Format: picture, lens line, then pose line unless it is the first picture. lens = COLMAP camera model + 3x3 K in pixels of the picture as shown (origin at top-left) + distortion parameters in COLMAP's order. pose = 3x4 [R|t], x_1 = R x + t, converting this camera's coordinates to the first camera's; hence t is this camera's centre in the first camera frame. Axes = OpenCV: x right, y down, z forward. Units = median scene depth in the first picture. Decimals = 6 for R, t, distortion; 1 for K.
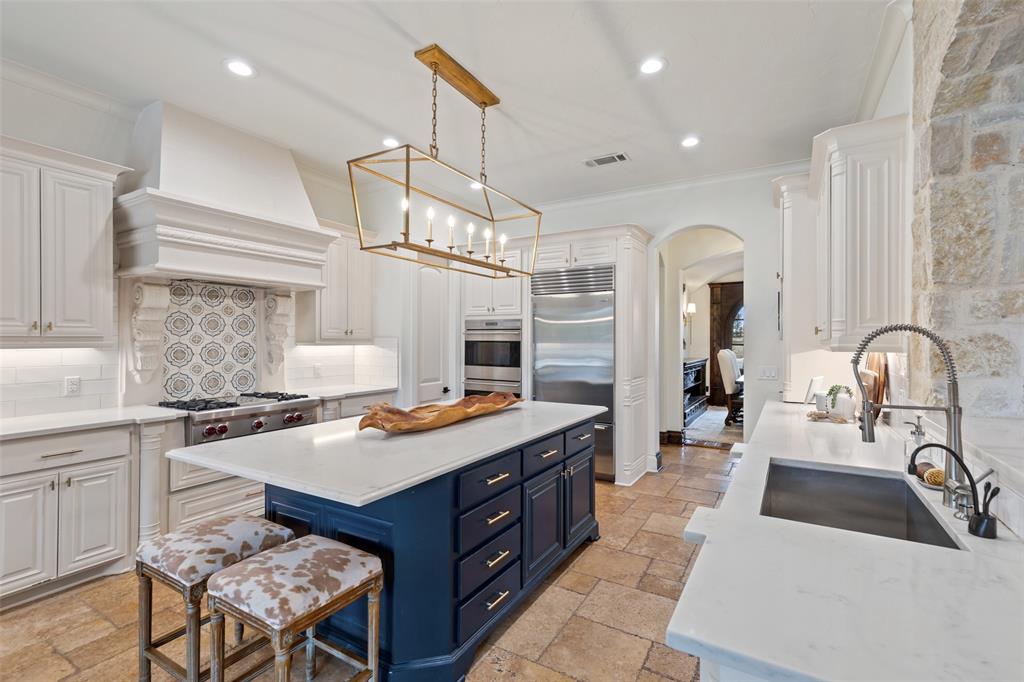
lens RADIAL K [[463.9, 0, 513.9], [0, 463.9, 339.8], [0, 0, 1]] dist [0.005514, -0.001071]
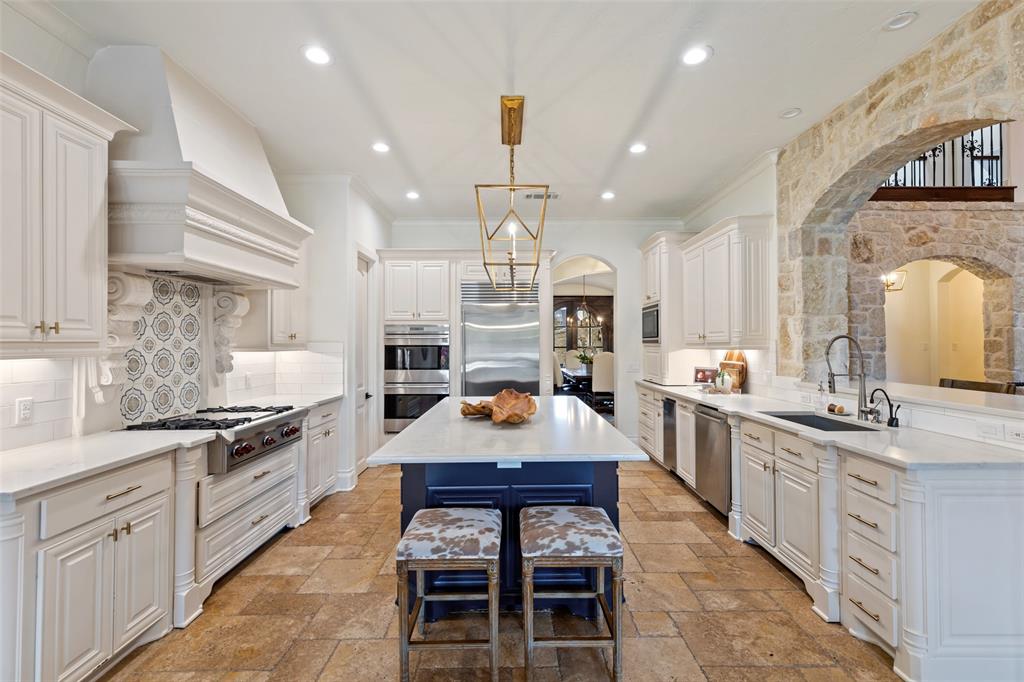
lens RADIAL K [[463.9, 0, 519.0], [0, 463.9, 339.4], [0, 0, 1]] dist [0.005514, -0.001071]
pose [[0.855284, -0.000050, 0.518160, -0.675545], [0.004950, 0.999955, -0.008073, -0.001482], [-0.518136, 0.009470, 0.855246, -0.007751]]
